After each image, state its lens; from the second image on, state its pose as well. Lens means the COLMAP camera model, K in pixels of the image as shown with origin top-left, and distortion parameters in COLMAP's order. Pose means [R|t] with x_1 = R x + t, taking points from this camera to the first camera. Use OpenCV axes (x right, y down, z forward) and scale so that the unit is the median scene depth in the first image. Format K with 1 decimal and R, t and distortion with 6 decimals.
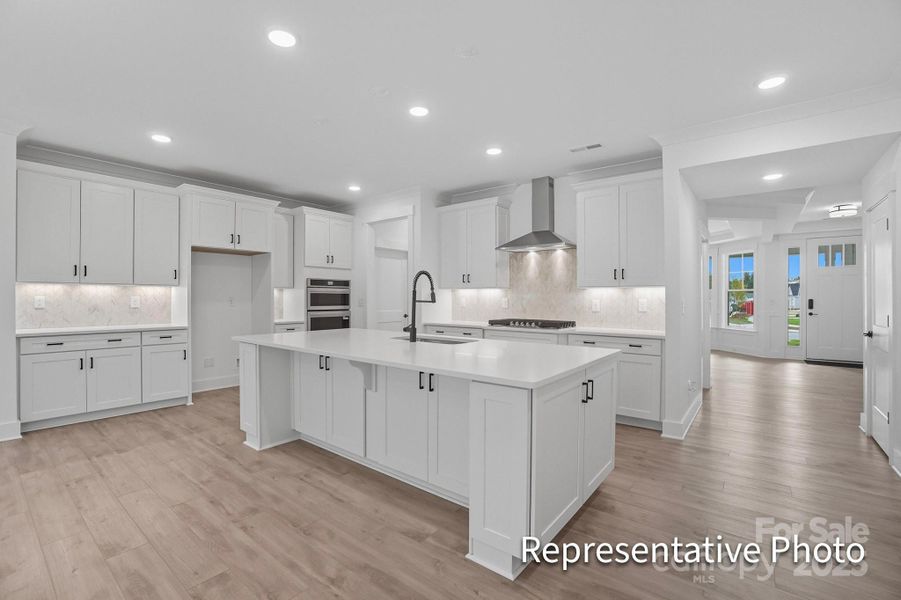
lens RADIAL K [[398.2, 0, 443.7], [0, 398.2, 293.9], [0, 0, 1]] dist [-0.059133, -0.000432]
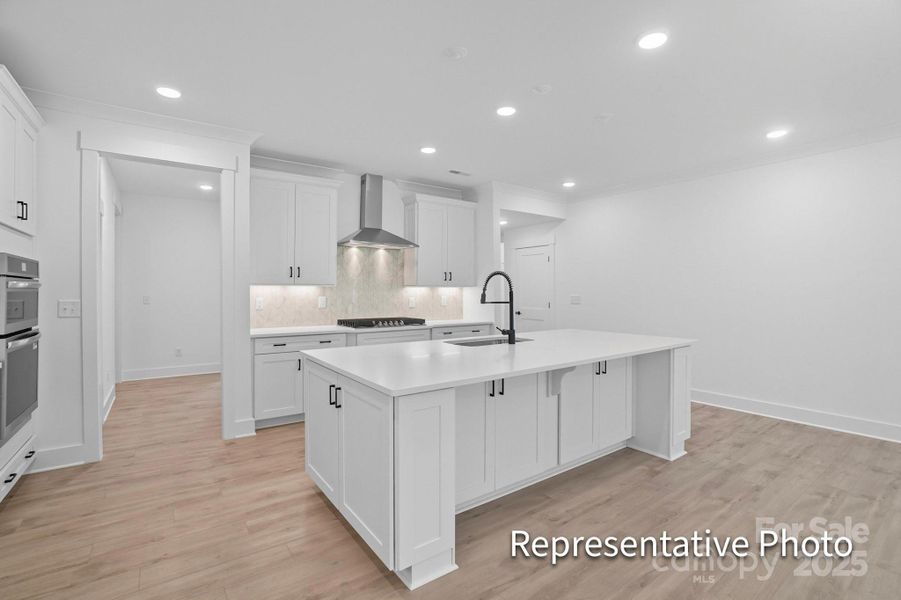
lens RADIAL K [[411.9, 0, 434.1], [0, 411.9, 287.2], [0, 0, 1]] dist [-0.047751, 0.000262]
pose [[0.285836, 0.004274, 0.958269, -0.733999], [-0.006774, 0.999974, -0.002440, -0.010878], [-0.958255, -0.005794, 0.285857, 0.595210]]
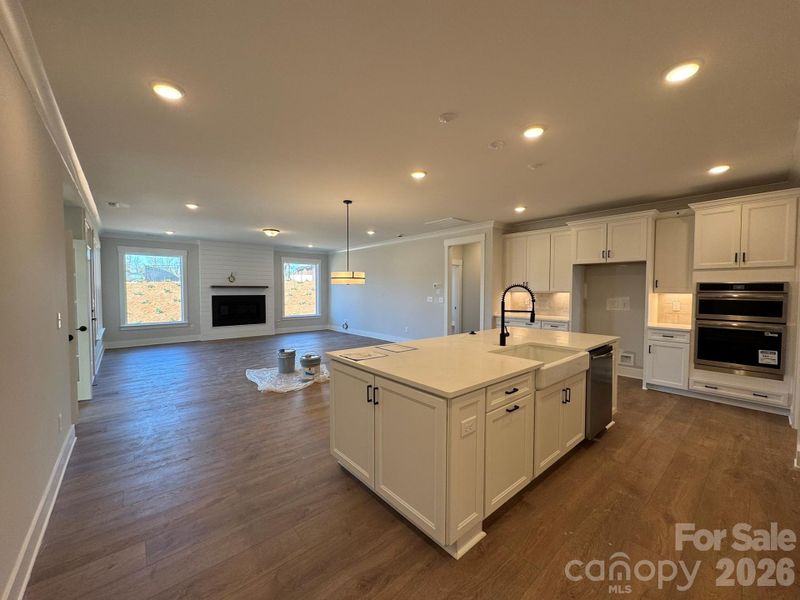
lens RADIAL K [[317.9, 0, 400.0], [0, 317.9, 300.0], [0, 0, 1]] dist [0.000128, -0.015400]
pose [[-0.182055, 0.023535, -0.983007, 0.592626], [0.006271, 0.999721, 0.022774, -0.025208], [0.983268, -0.002018, -0.182152, 0.580796]]
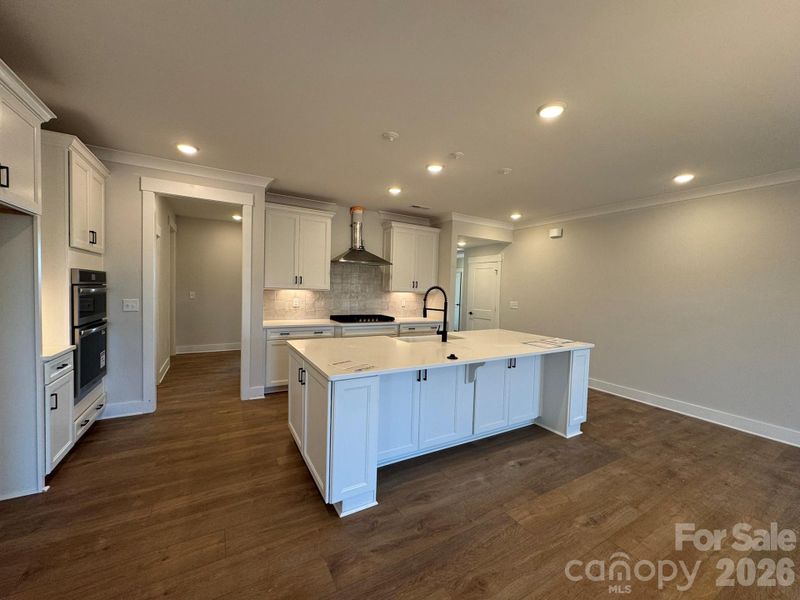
lens RADIAL K [[317.9, 0, 400.0], [0, 317.9, 300.0], [0, 0, 1]] dist [0.000128, -0.015400]
pose [[0.364658, -0.026633, 0.930761, -0.735002], [-0.034824, 0.998501, 0.042215, -0.037654], [-0.930490, -0.047807, 0.363184, 0.507522]]
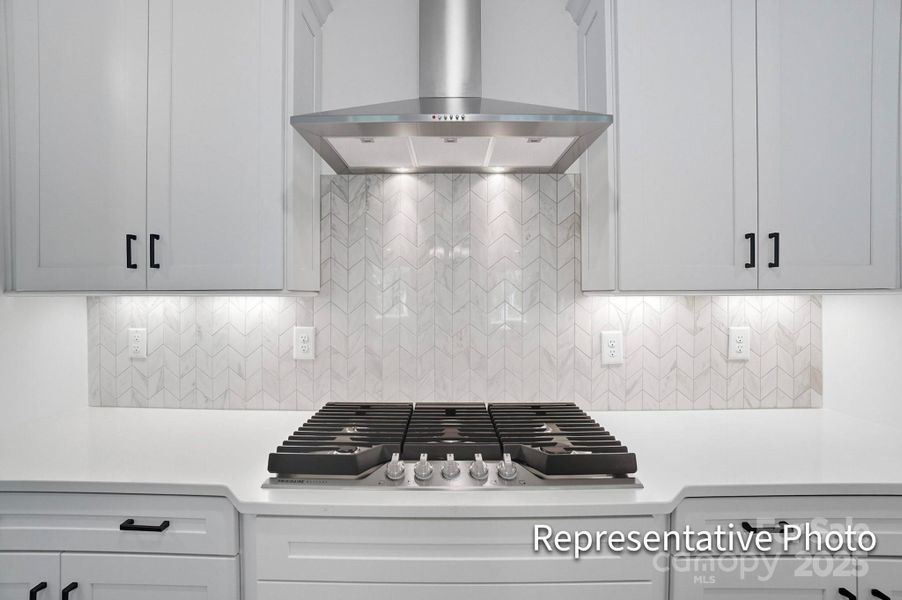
lens RADIAL K [[398.7, 0, 444.2], [0, 398.7, 293.9], [0, 0, 1]] dist [-0.059133, -0.000432]
pose [[0.784254, -0.003998, 0.620427, 0.064372], [0.000982, 0.999986, 0.005203, -0.017094], [-0.620439, -0.003472, 0.784247, 0.821879]]
